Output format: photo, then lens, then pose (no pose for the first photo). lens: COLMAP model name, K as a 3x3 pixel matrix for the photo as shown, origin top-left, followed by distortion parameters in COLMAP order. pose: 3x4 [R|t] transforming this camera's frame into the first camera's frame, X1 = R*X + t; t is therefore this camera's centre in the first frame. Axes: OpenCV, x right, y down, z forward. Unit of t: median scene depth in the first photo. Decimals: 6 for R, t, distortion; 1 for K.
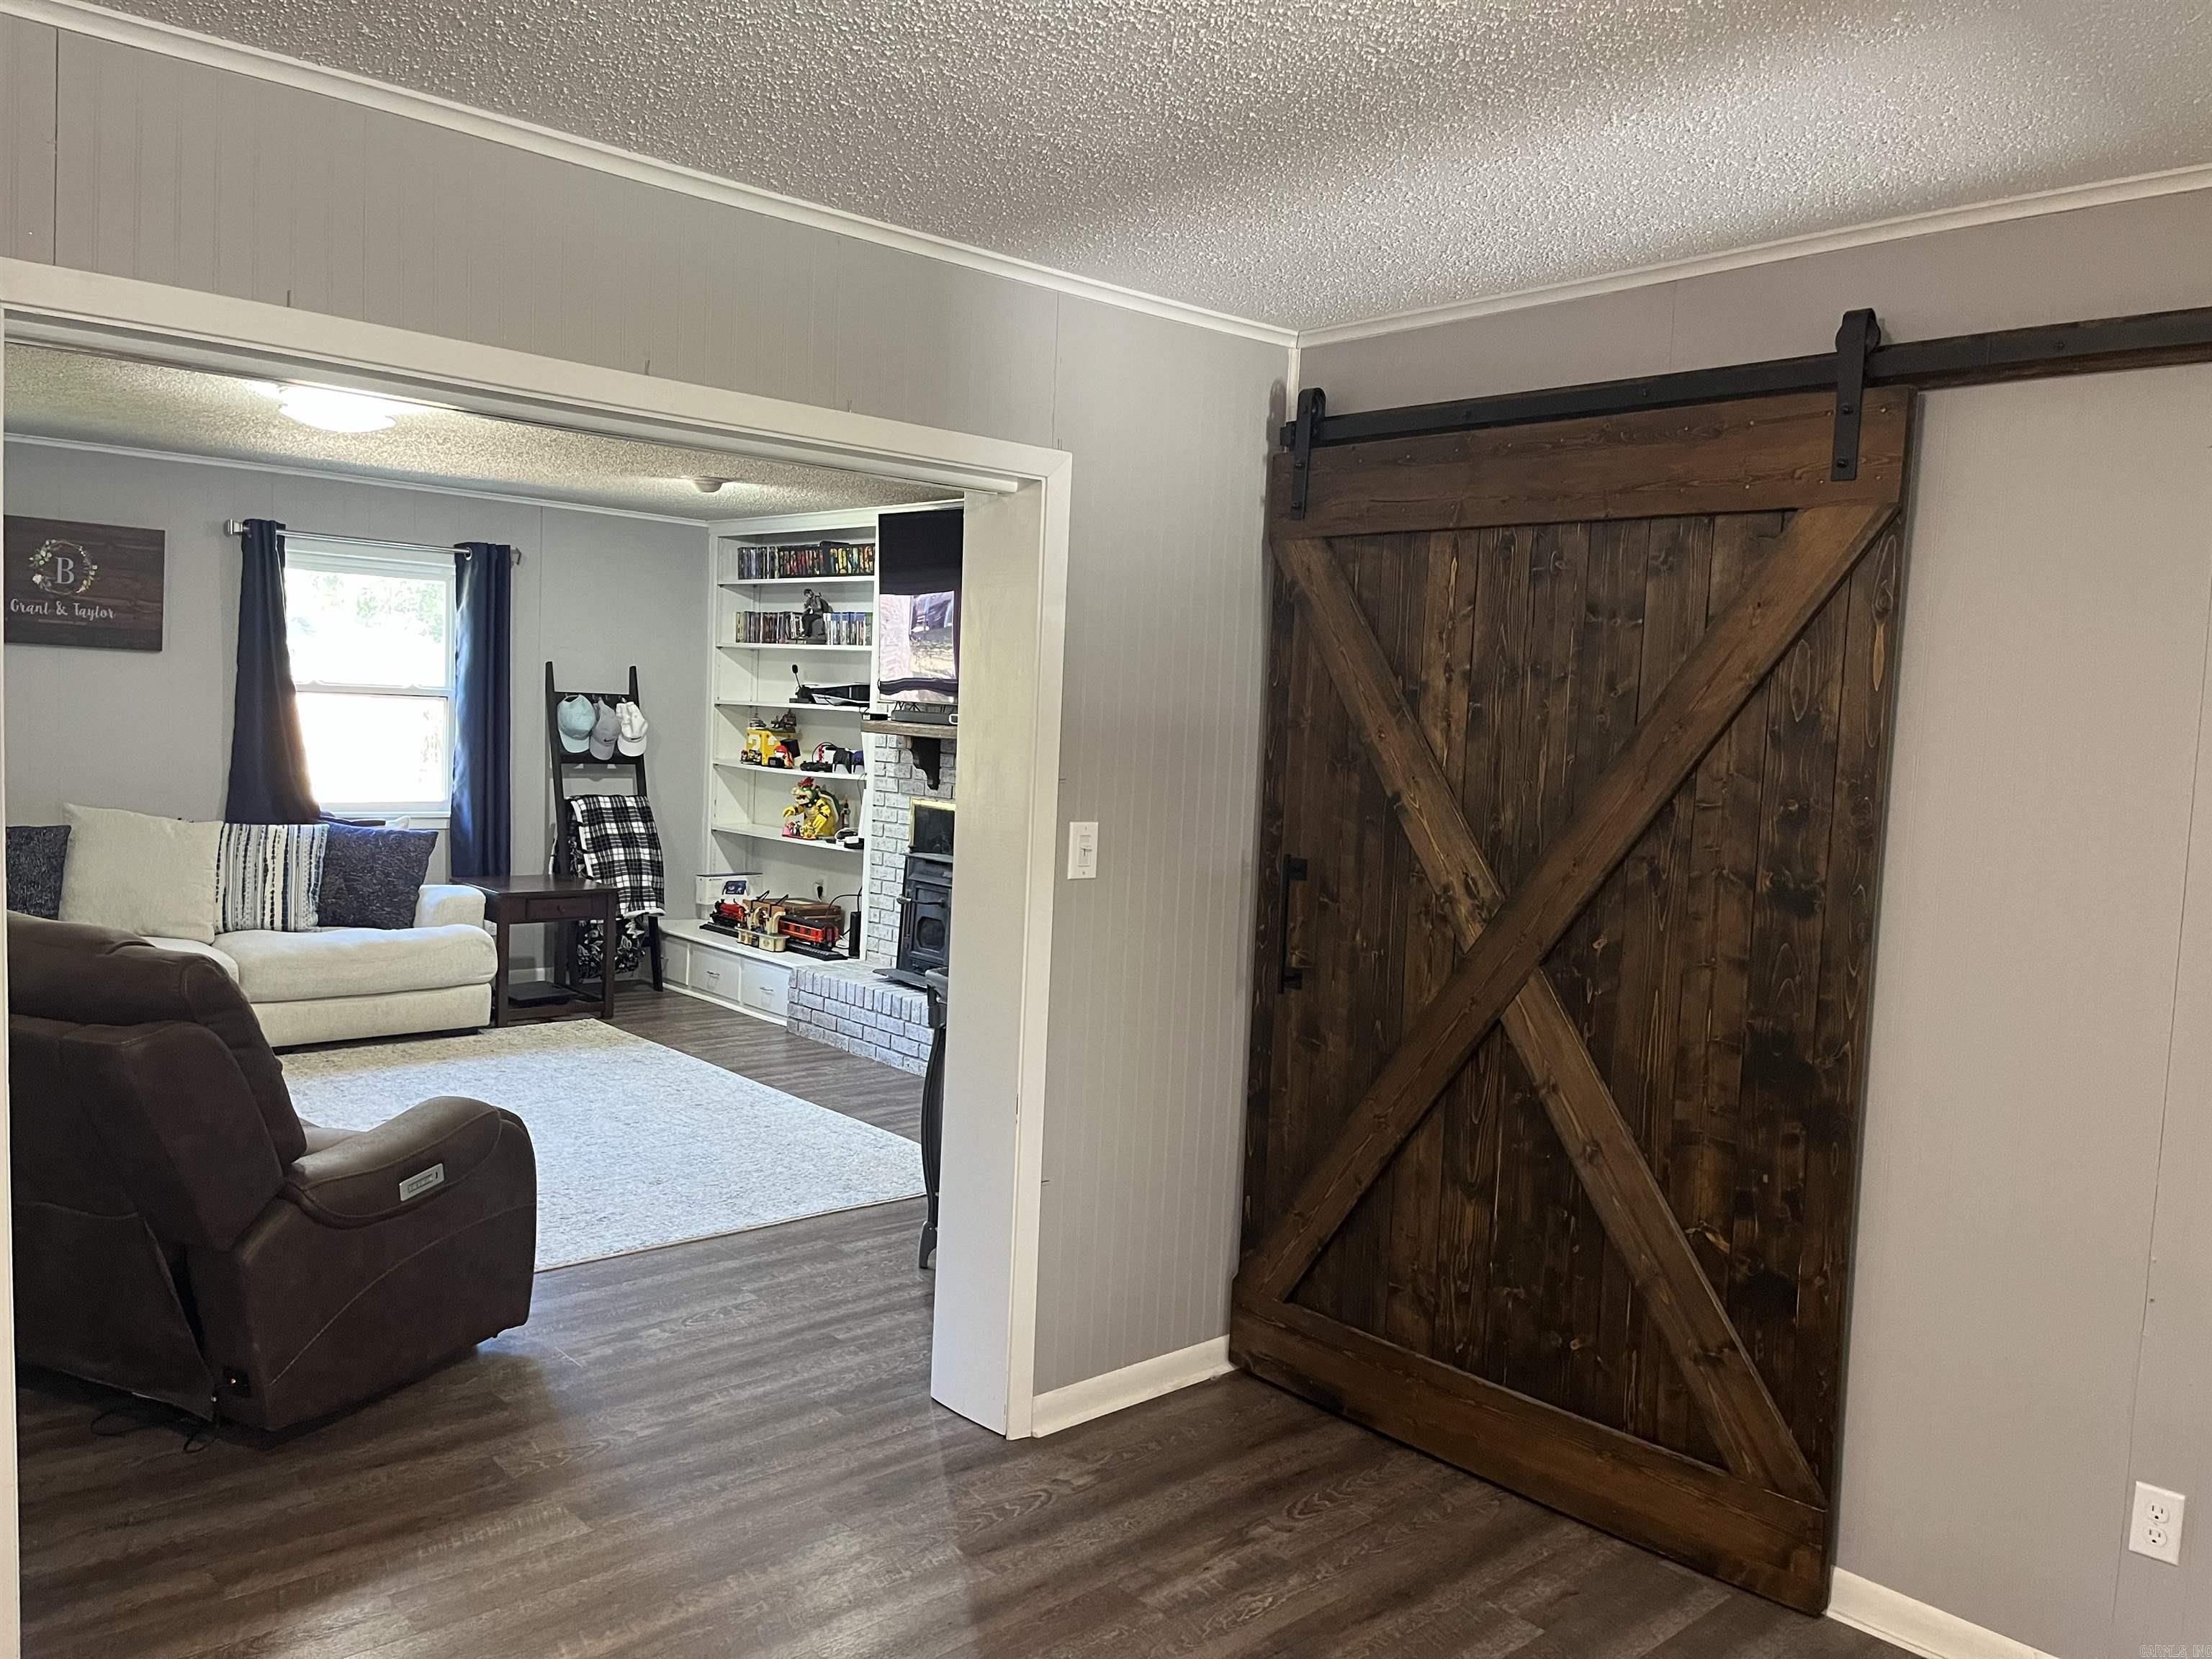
lens RADIAL K [[1673.0, 0, 1112.7], [0, 1673.0, 834.9], [0, 0, 1]] dist [0.071059, -0.092554]
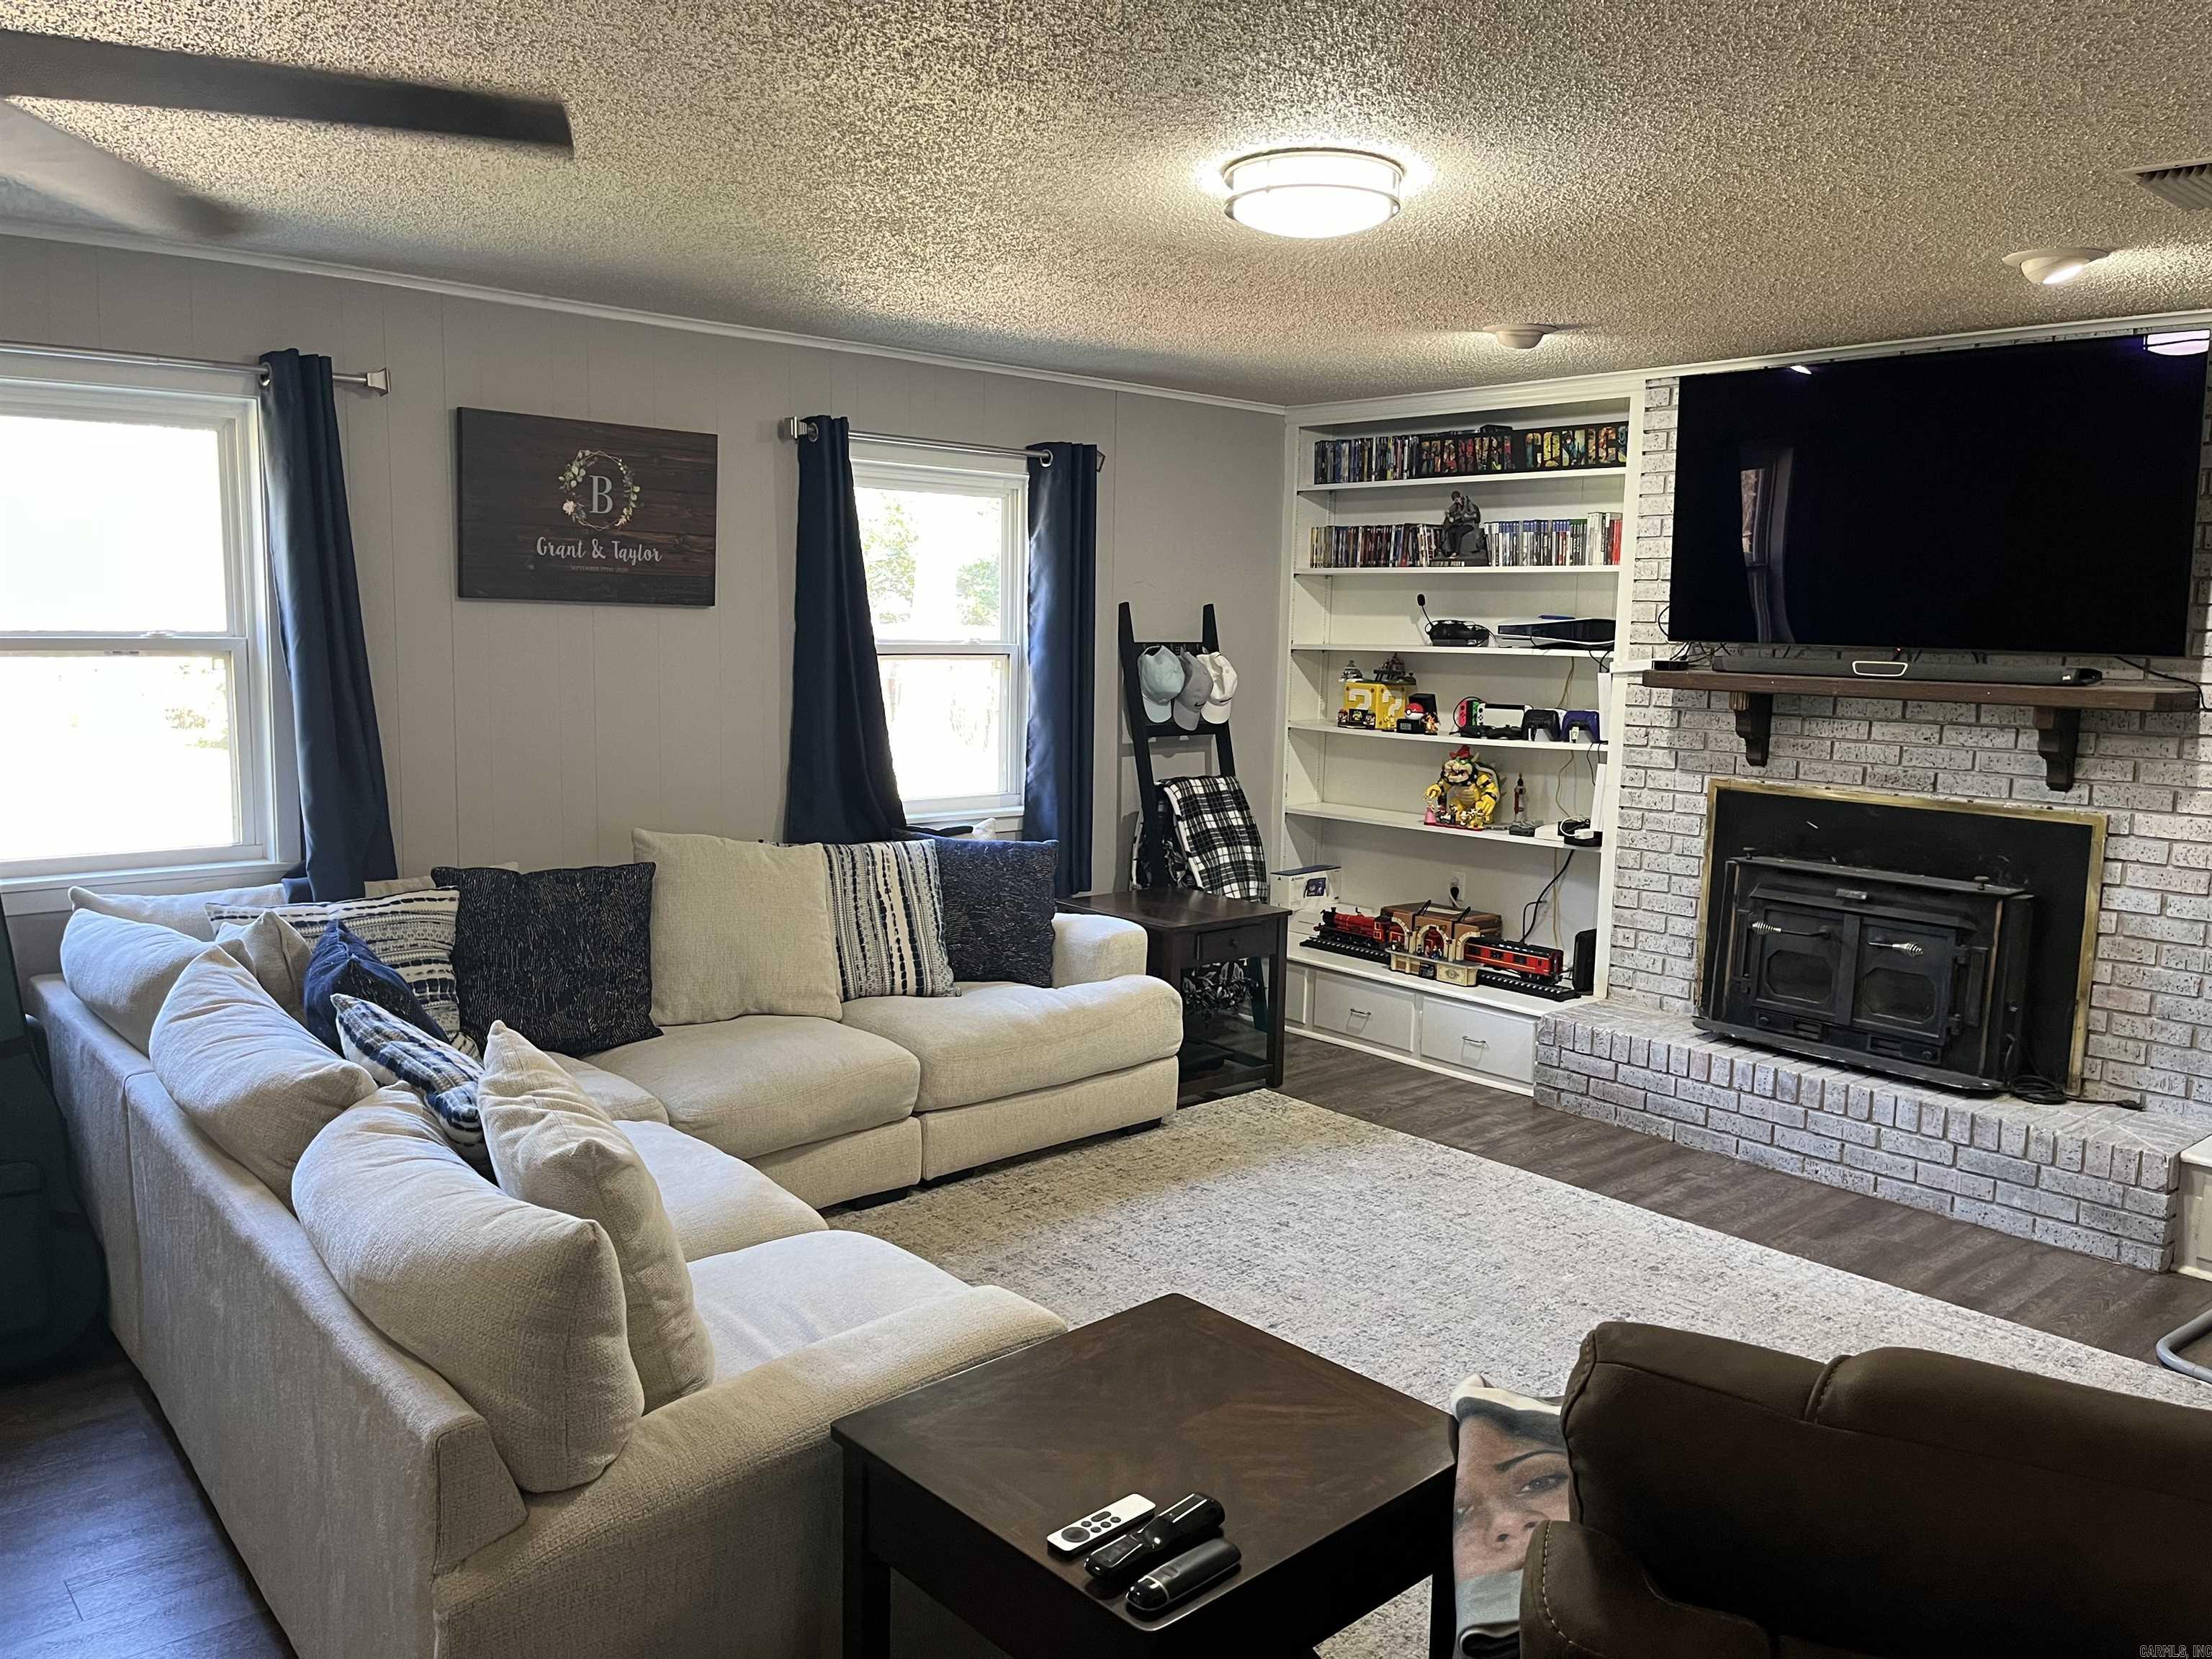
lens RADIAL K [[1673.0, 0, 1098.8], [0, 1673.0, 826.6], [0, 0, 1]] dist [0.071059, -0.092554]
pose [[0.999453, -0.025645, -0.020861, -0.387502], [0.026607, 0.998530, 0.047232, -0.044590], [0.019619, -0.047761, 0.998666, 0.291456]]
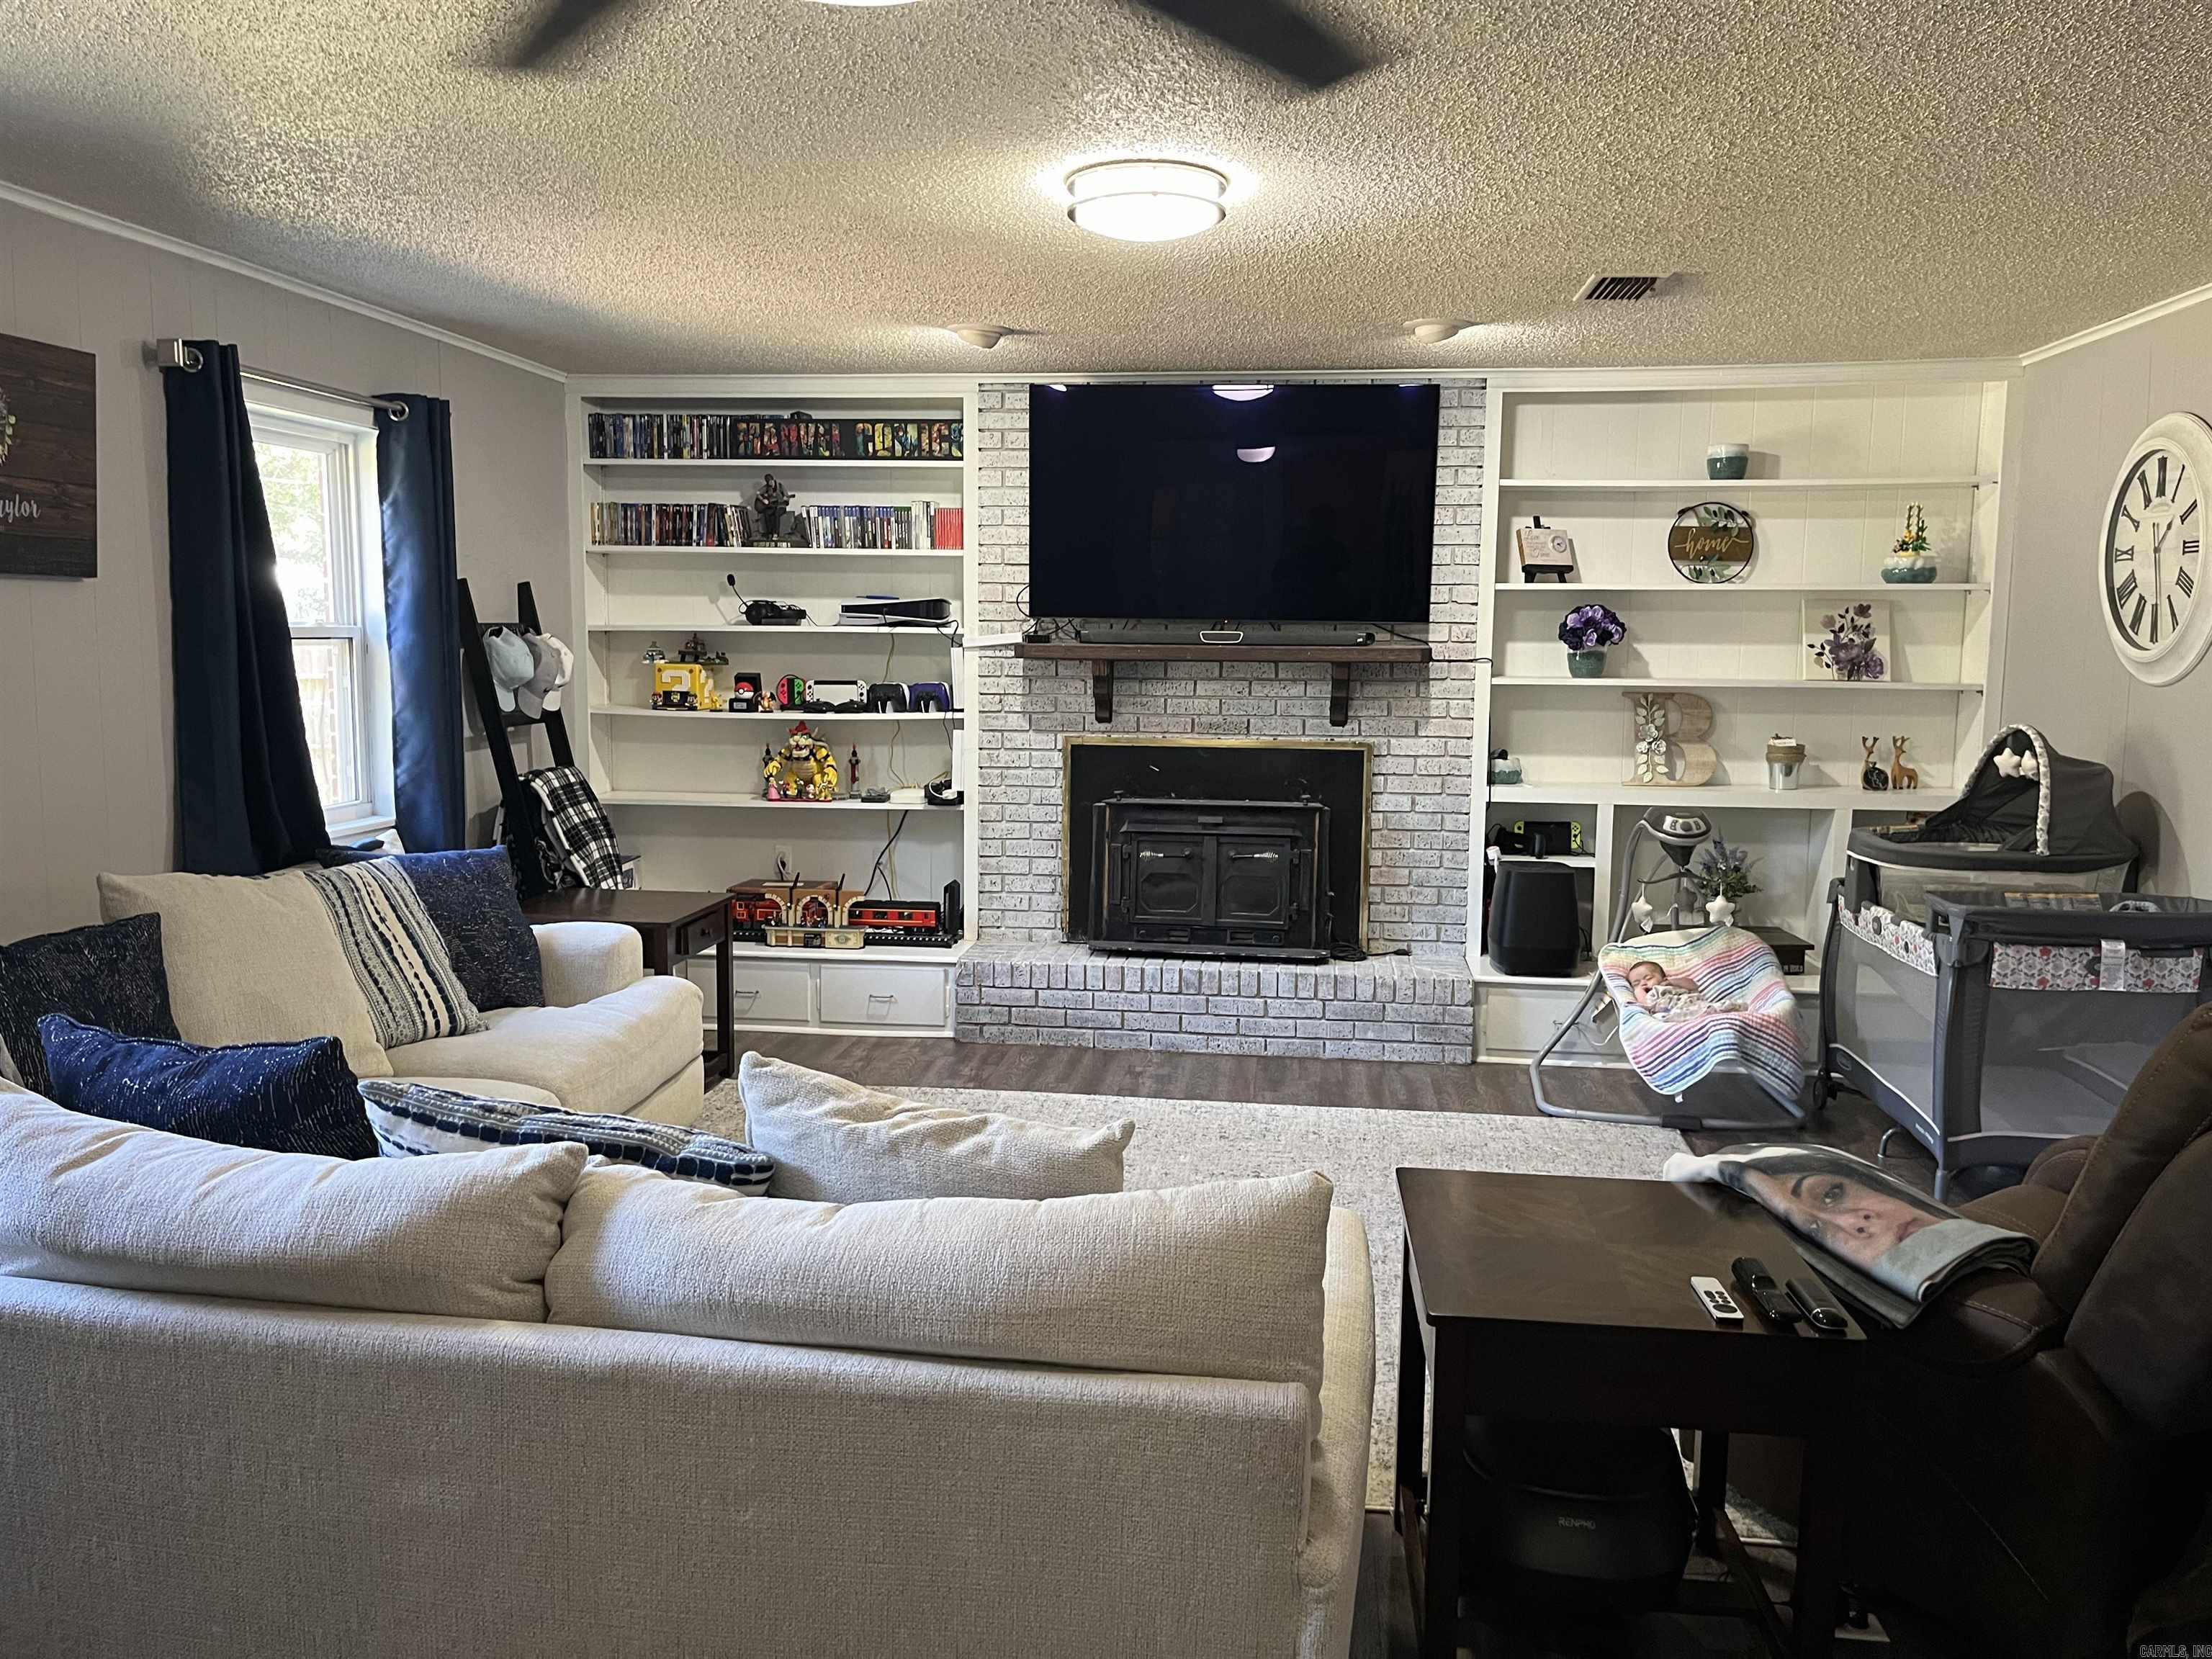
lens RADIAL K [[1673.0, 0, 1113.1], [0, 1673.0, 825.0], [0, 0, 1]] dist [0.071059, -0.092554]
pose [[0.758390, -0.117045, 0.641206, -0.674075], [0.077226, 0.992951, 0.089912, -0.053391], [-0.647209, -0.018670, 0.762084, 0.373291]]
